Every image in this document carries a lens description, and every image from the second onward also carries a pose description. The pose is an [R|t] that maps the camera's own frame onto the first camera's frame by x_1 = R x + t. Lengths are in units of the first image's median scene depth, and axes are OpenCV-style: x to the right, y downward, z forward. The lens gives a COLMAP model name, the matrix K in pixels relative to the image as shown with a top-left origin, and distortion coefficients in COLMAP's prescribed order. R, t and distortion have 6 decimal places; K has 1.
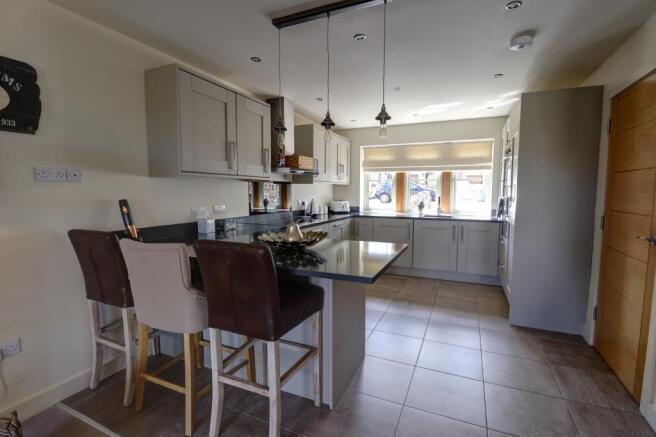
lens RADIAL K [[302.4, 0, 324.8], [0, 302.4, 219.6], [0, 0, 1]] dist [-0.016479, -0.000634]
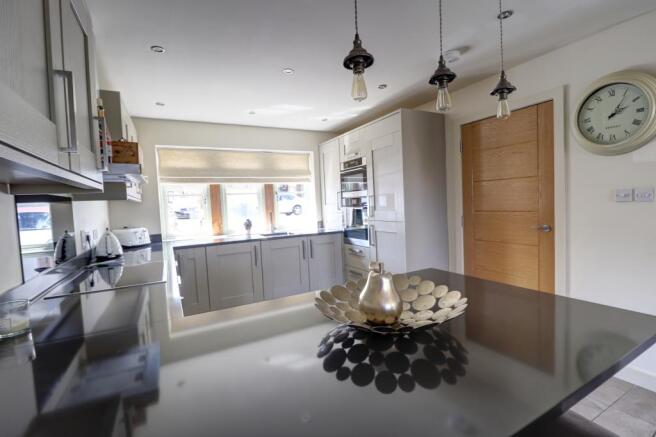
lens RADIAL K [[302.4, 0, 327.9], [0, 302.4, 218.1], [0, 0, 1]] dist [-0.016479, -0.000634]
pose [[0.617287, -0.073633, 0.783285, -0.216018], [0.111947, 0.993701, 0.005191, -0.048191], [-0.778733, 0.084482, 0.621641, 0.351836]]
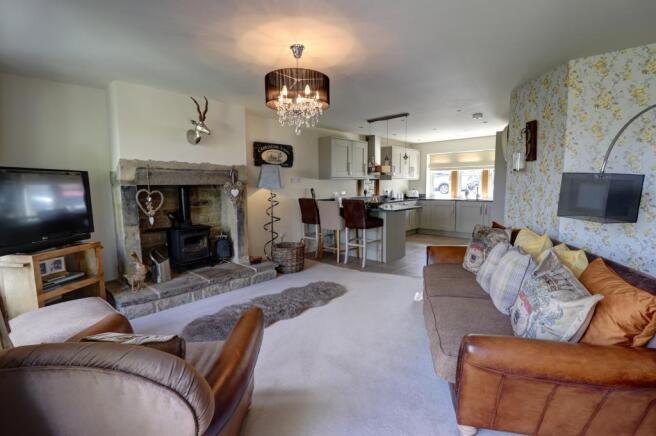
lens RADIAL K [[302.4, 0, 324.0], [0, 302.4, 221.6], [0, 0, 1]] dist [-0.016479, -0.000634]
pose [[0.943798, 0.019953, -0.329921, 0.162681], [-0.011932, 0.999582, 0.026319, 0.076567], [0.330308, -0.020903, 0.943642, -0.741980]]
